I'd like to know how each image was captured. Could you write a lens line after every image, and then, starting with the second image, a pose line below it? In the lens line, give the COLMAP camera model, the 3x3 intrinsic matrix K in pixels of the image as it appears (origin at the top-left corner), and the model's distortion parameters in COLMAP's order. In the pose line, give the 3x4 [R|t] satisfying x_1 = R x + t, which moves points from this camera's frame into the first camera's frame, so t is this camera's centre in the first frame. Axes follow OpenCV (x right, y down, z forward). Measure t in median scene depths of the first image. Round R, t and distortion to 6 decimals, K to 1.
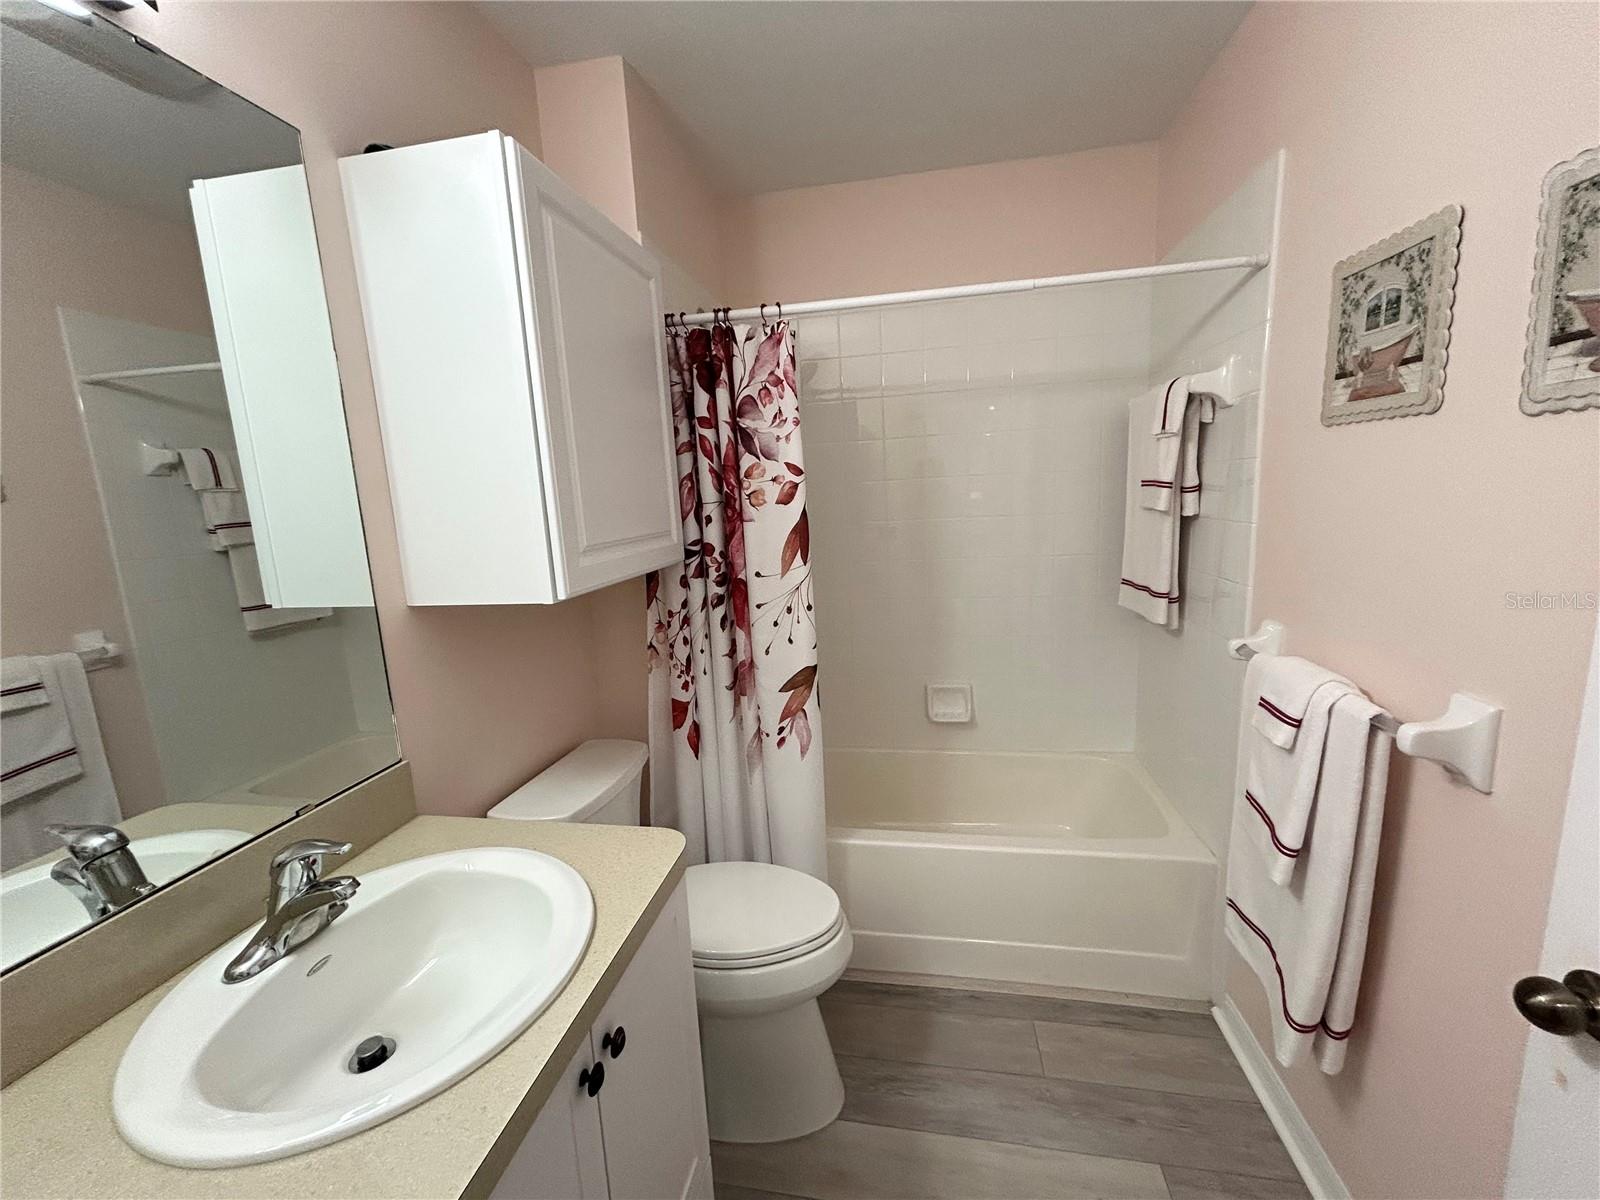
lens RADIAL K [[645.9, 0, 804.1], [0, 645.9, 604.8], [0, 0, 1]] dist [0.000178, 0.000362]
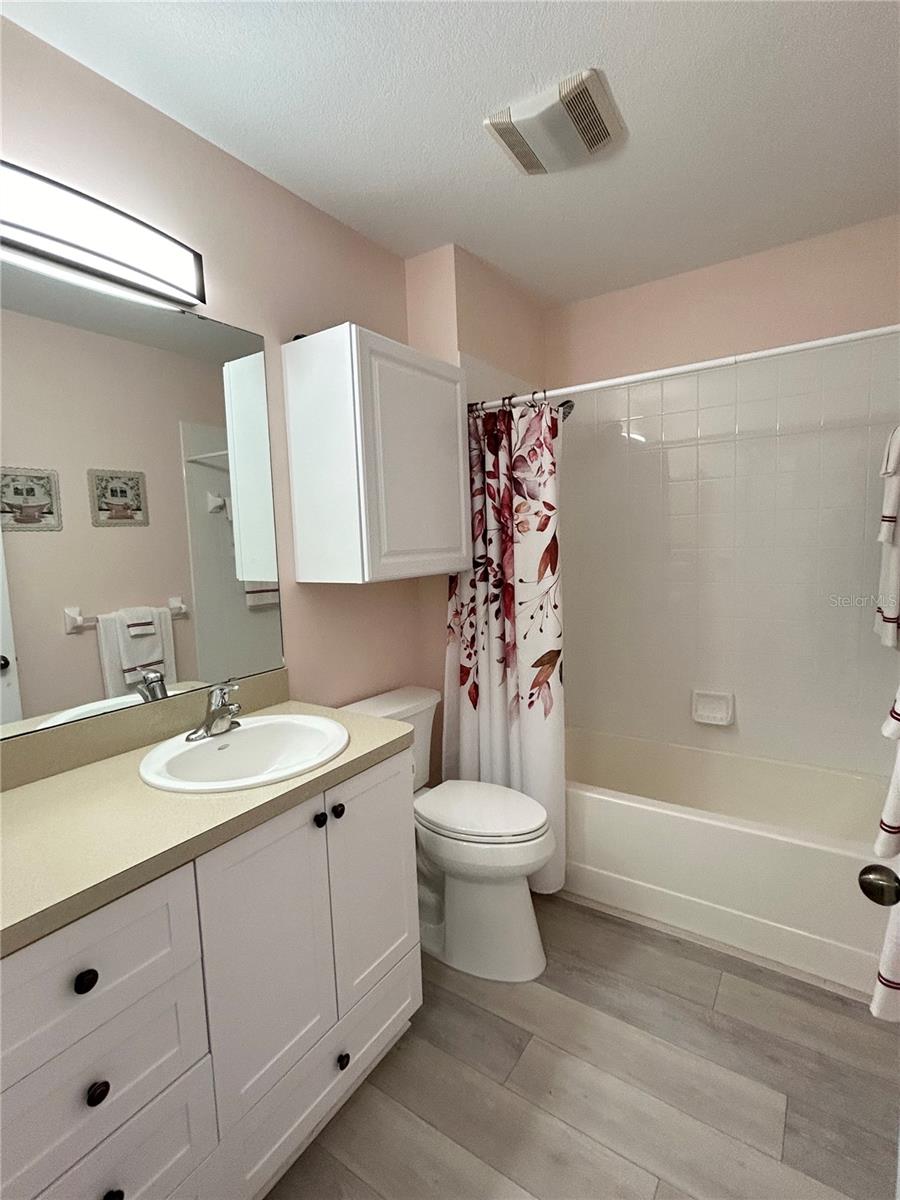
lens RADIAL K [[557.6, 0, 449.5], [0, 557.6, 600.1], [0, 0, 1]] dist [0.002084, -0.000251]
pose [[0.917768, 0.061312, -0.392356, 0.270334], [-0.080510, 0.996219, -0.032645, 0.048200], [0.388871, 0.061549, 0.919234, -0.174915]]
